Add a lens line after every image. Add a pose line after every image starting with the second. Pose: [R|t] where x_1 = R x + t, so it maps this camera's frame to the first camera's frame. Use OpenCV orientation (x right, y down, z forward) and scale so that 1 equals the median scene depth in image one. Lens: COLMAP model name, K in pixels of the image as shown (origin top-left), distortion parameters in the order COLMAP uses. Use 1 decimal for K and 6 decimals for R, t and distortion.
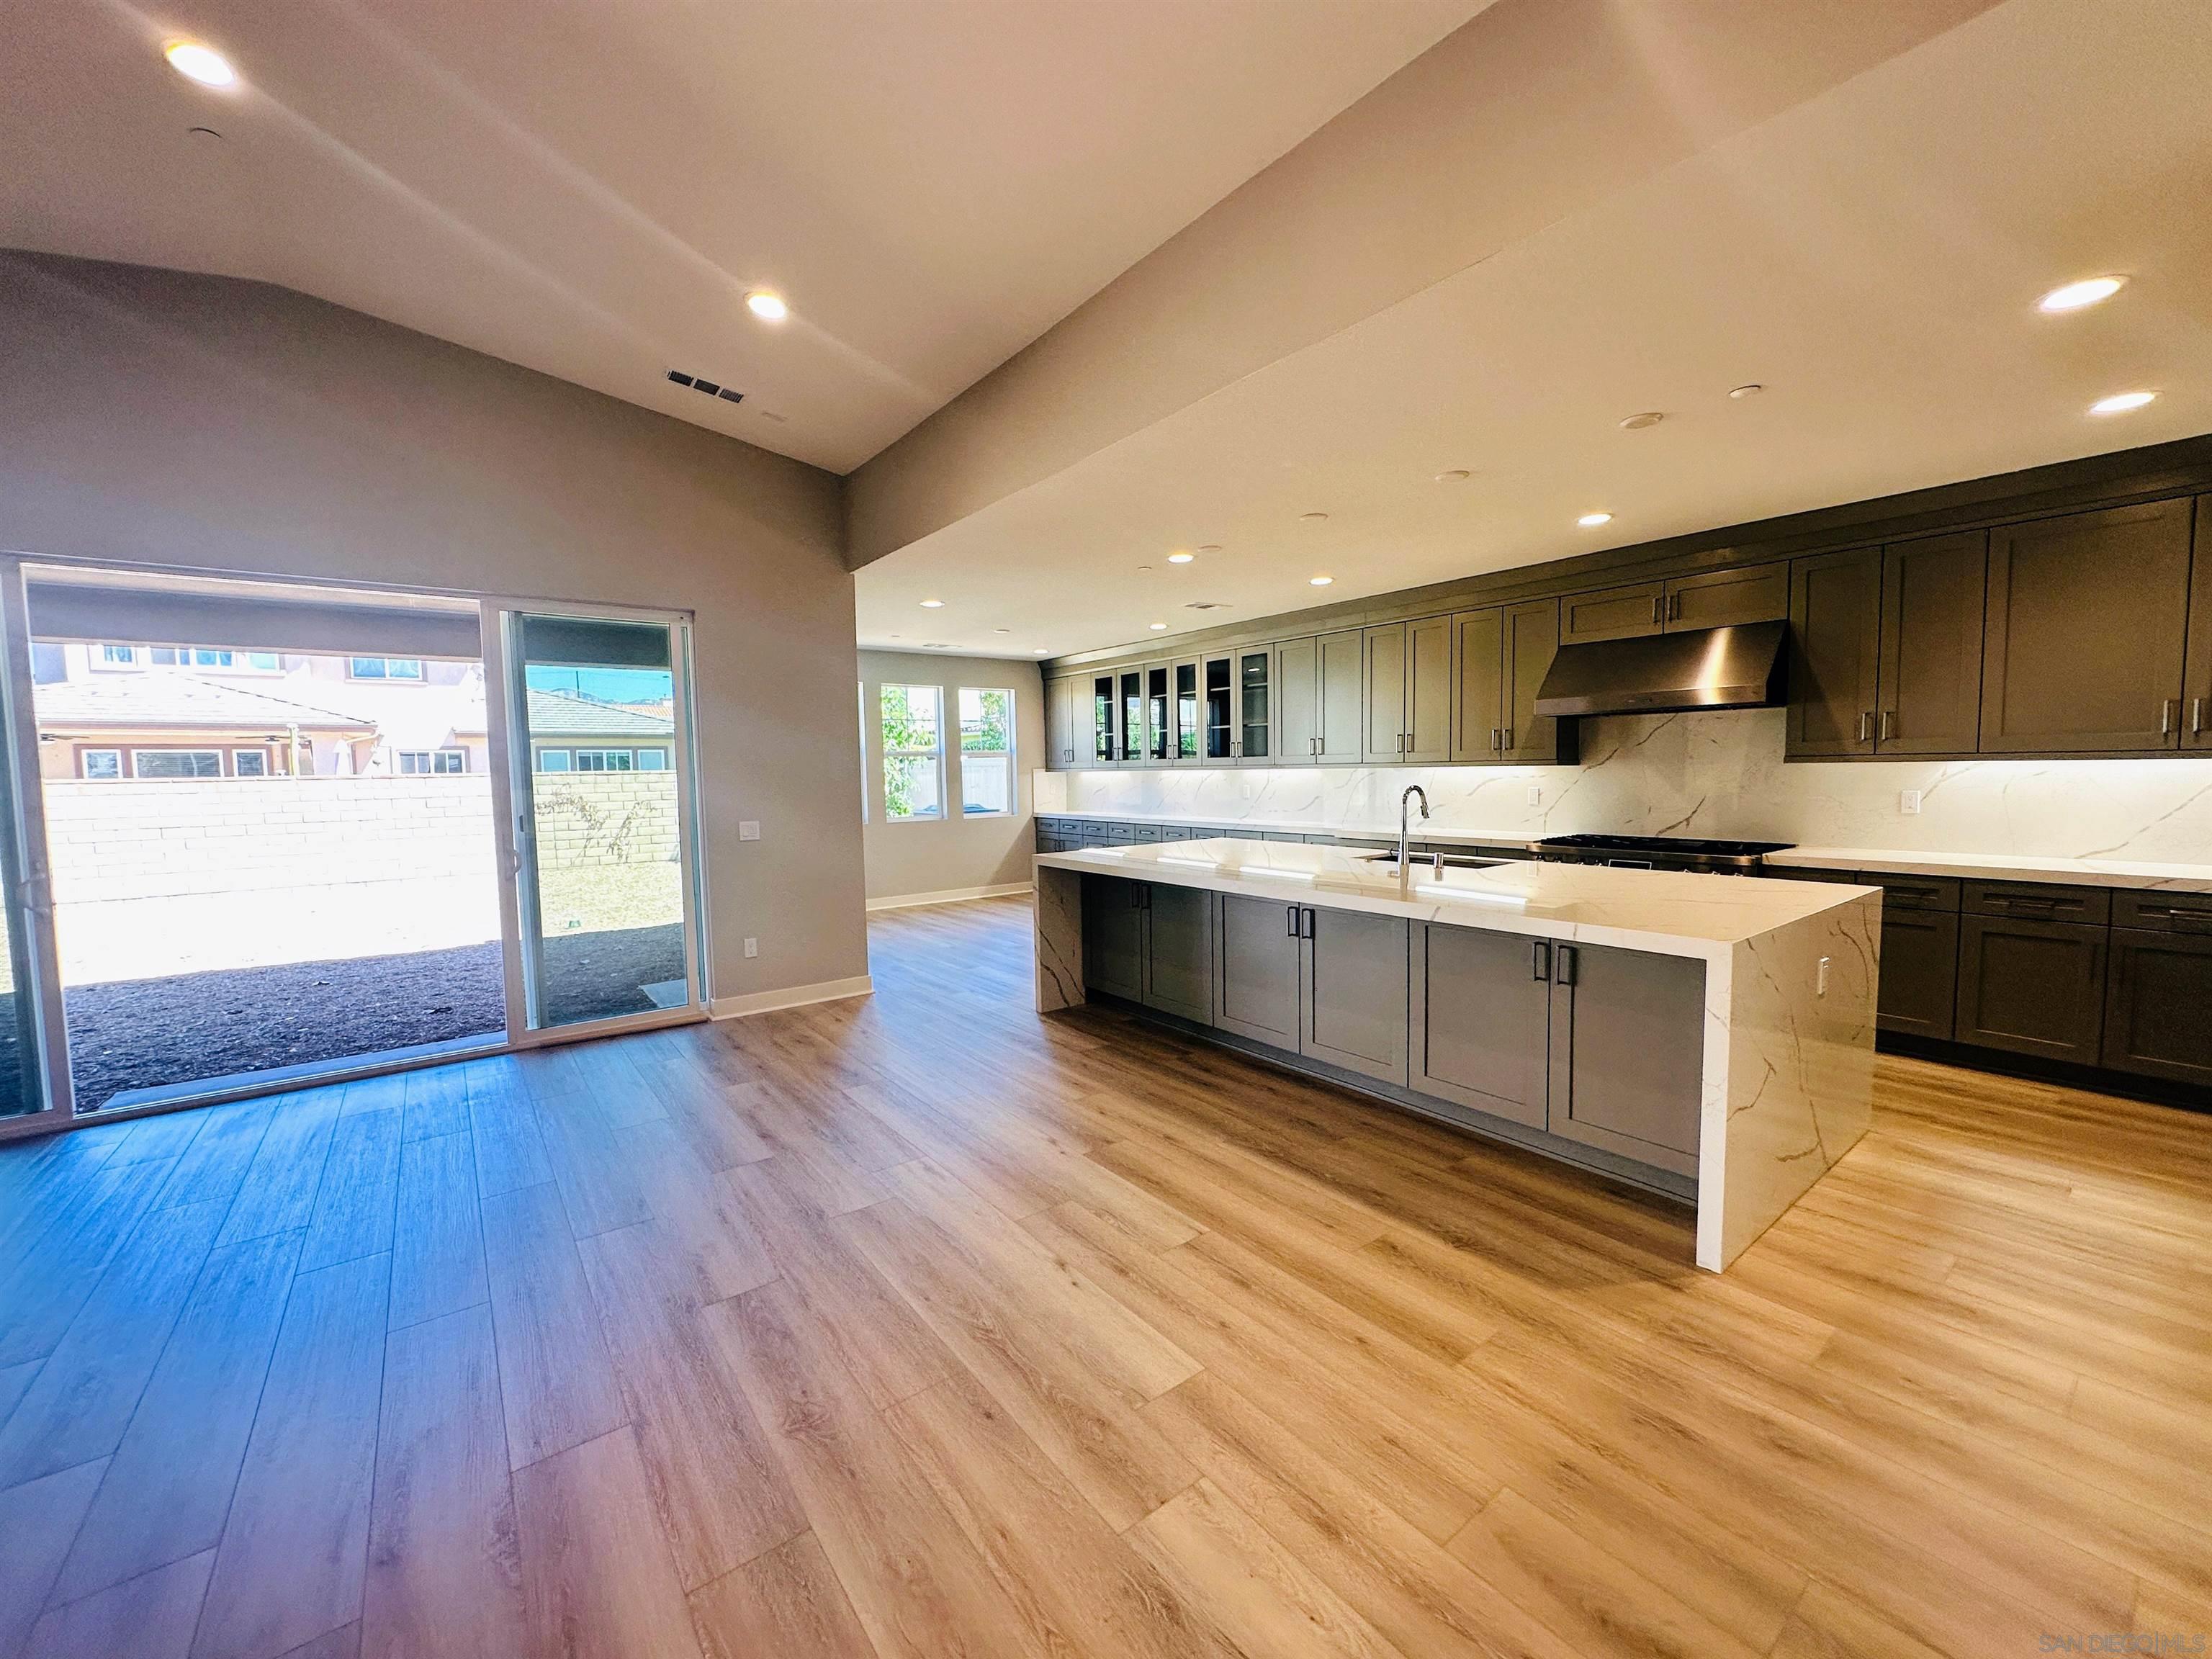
lens RADIAL K [[886.1, 0, 1107.5], [0, 886.1, 820.2], [0, 0, 1]] dist [0.004146, 0.000305]
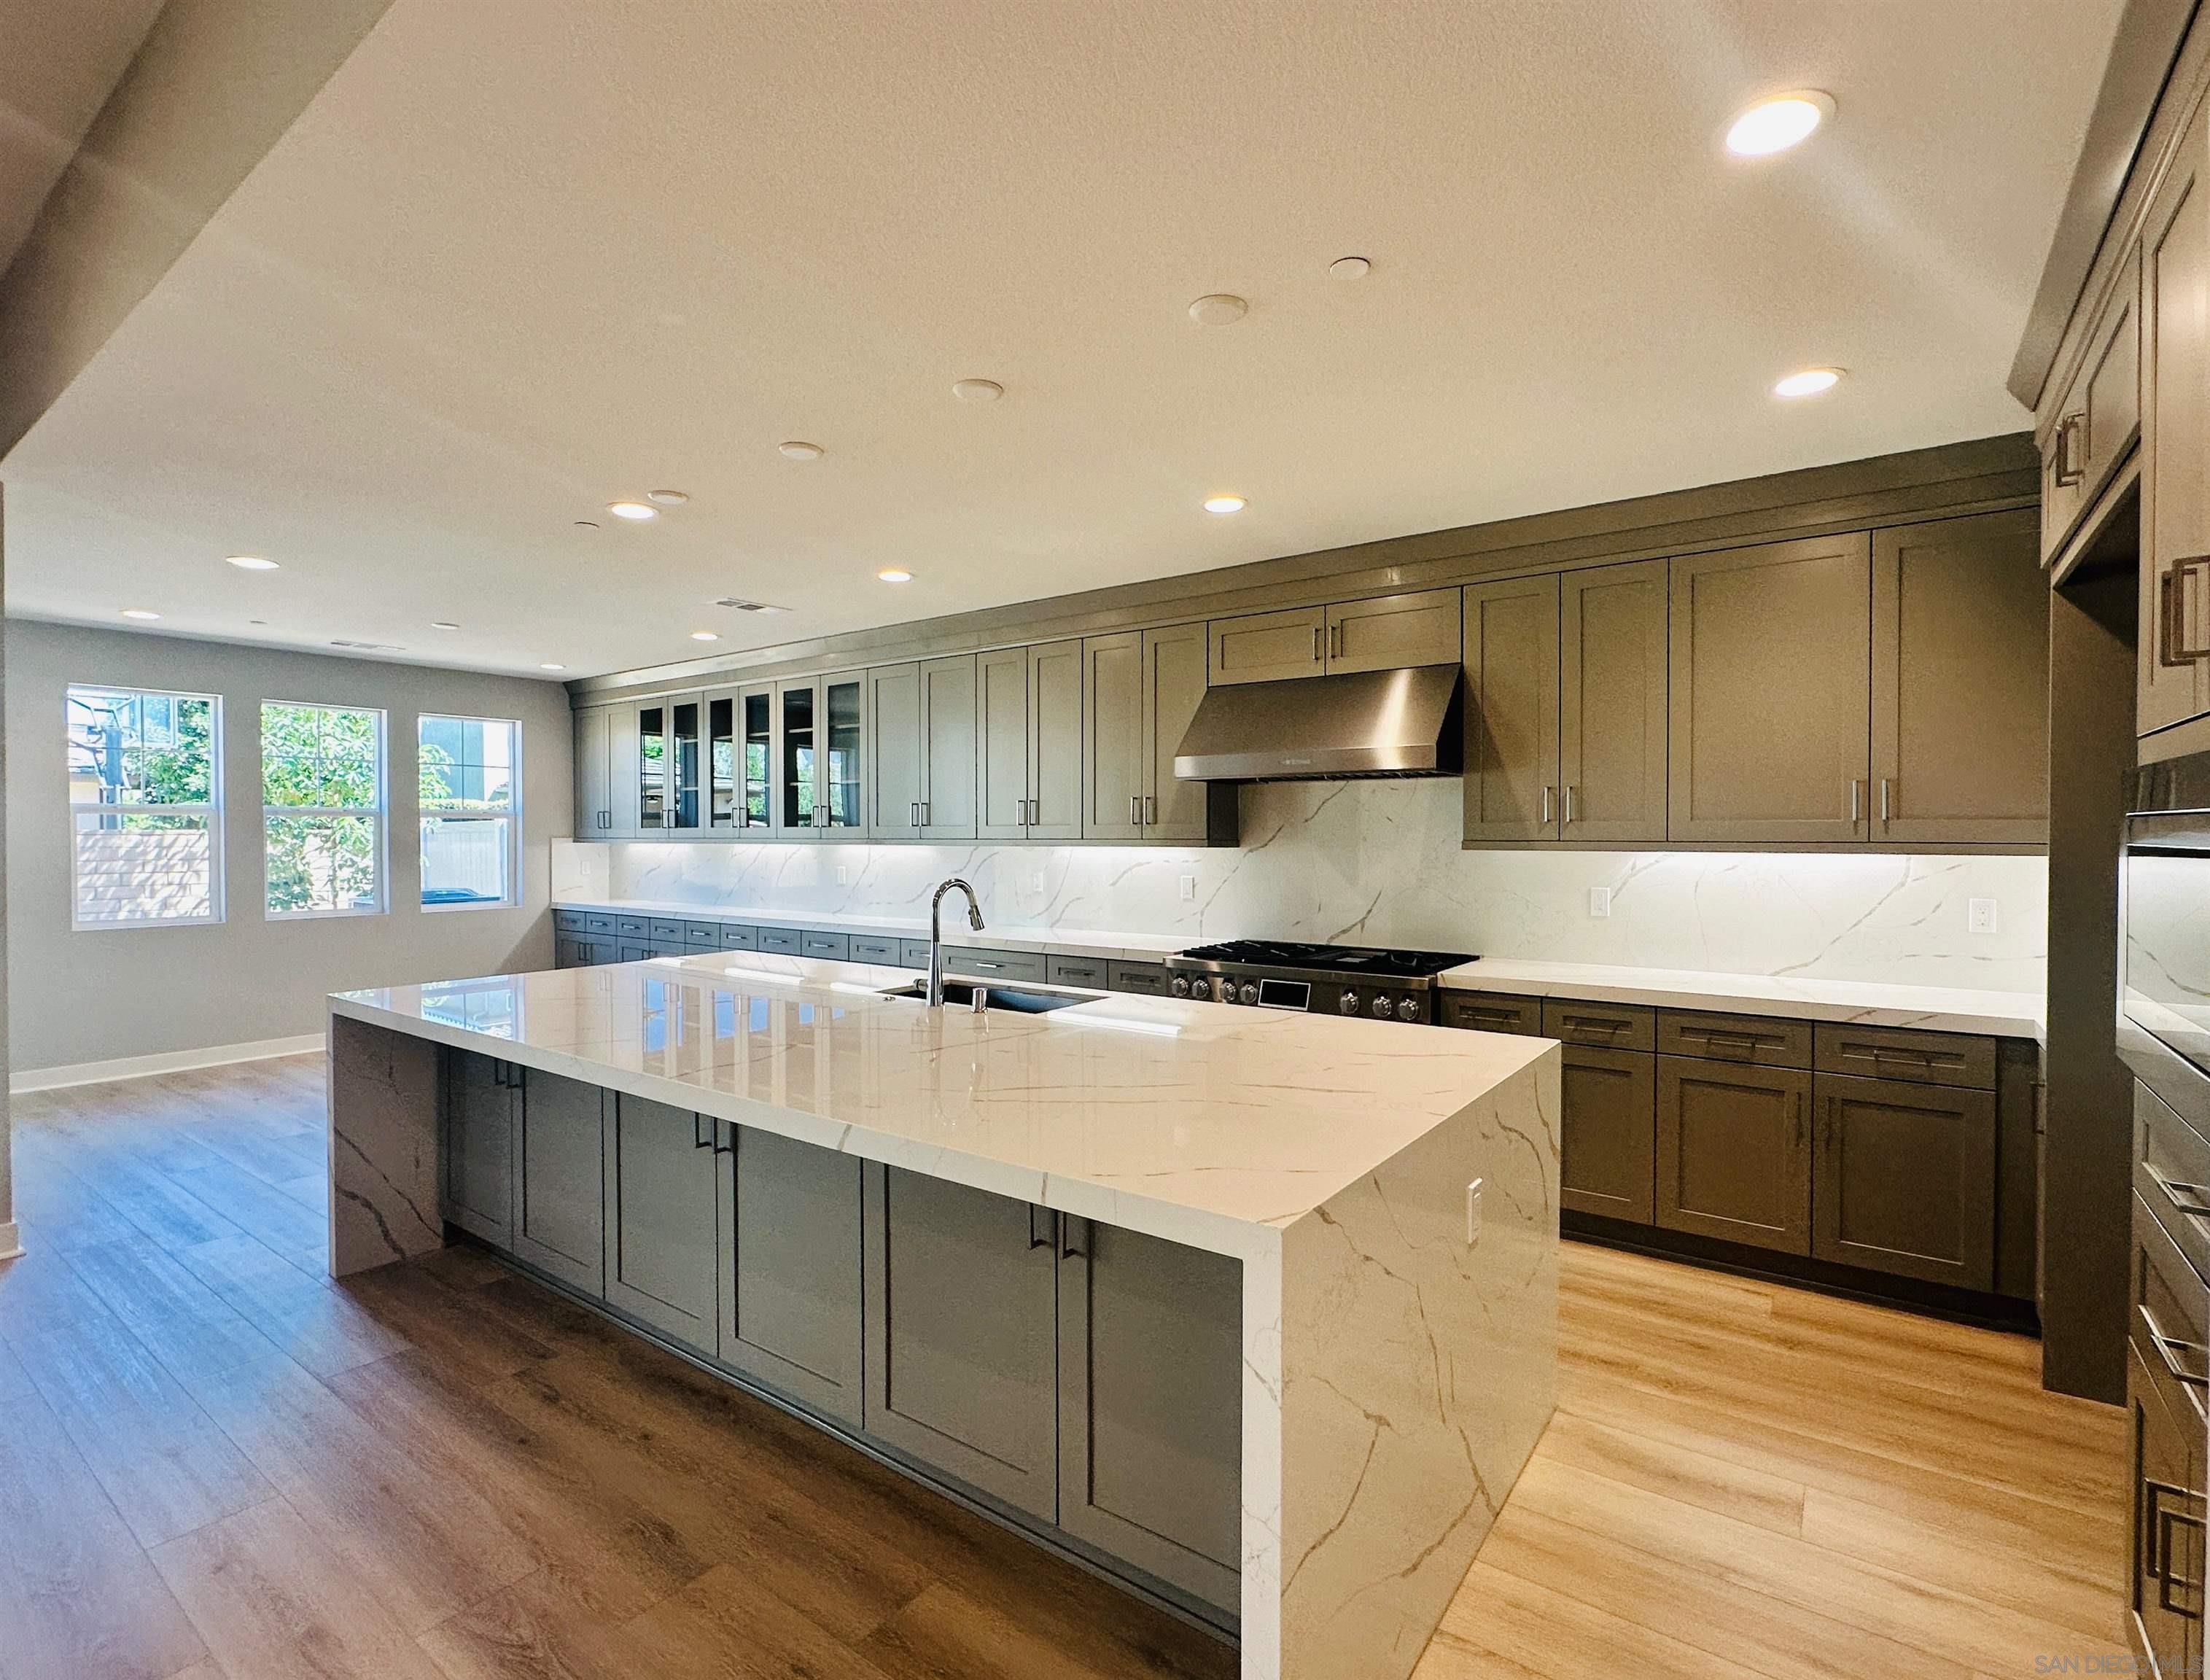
lens RADIAL K [[1038.0, 0, 1122.8], [0, 1038.0, 835.2], [0, 0, 1]] dist [0.005453, -0.000434]
pose [[0.958123, 0.015826, 0.285919, 0.211878], [0.001548, 0.998171, -0.060439, -0.021567], [-0.286353, 0.058350, 0.956346, 0.216316]]
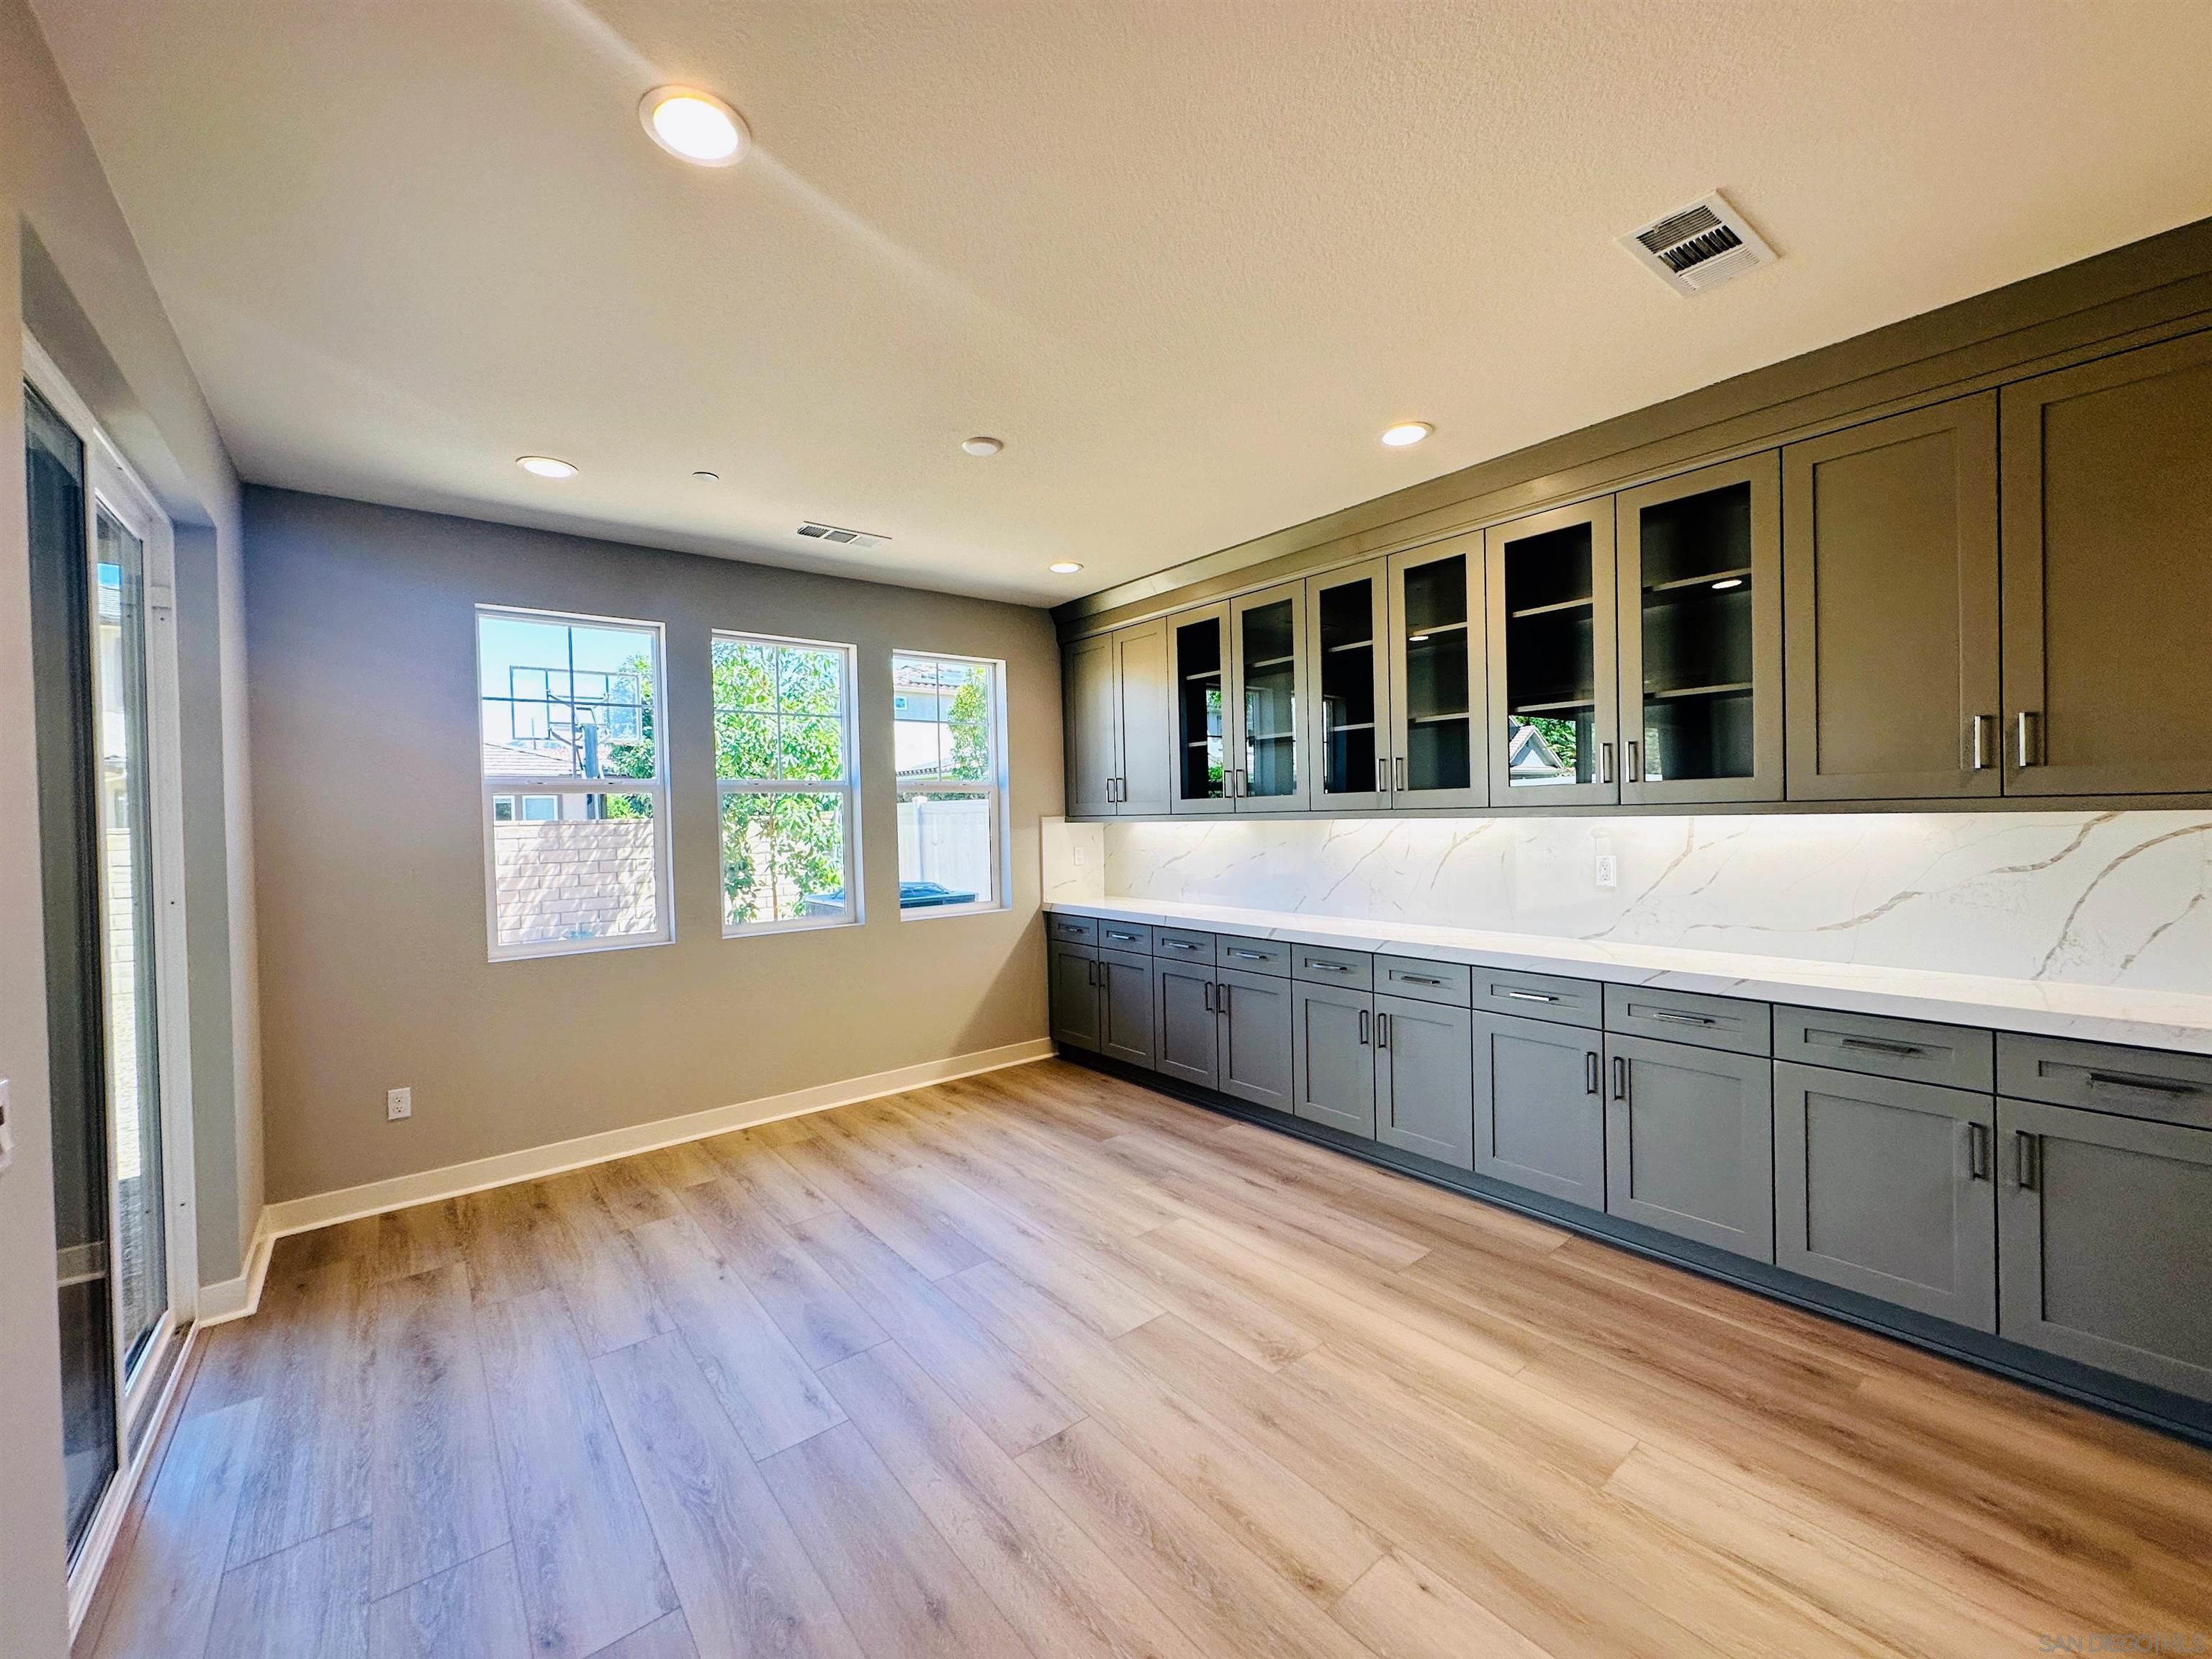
lens RADIAL K [[886.1, 0, 1103.4], [0, 886.1, 823.5], [0, 0, 1]] dist [0.004146, 0.000305]
pose [[0.999651, -0.011869, 0.023599, -0.117658], [0.012868, 0.999007, -0.042662, -0.062862], [-0.023069, 0.042951, 0.998811, 0.959479]]
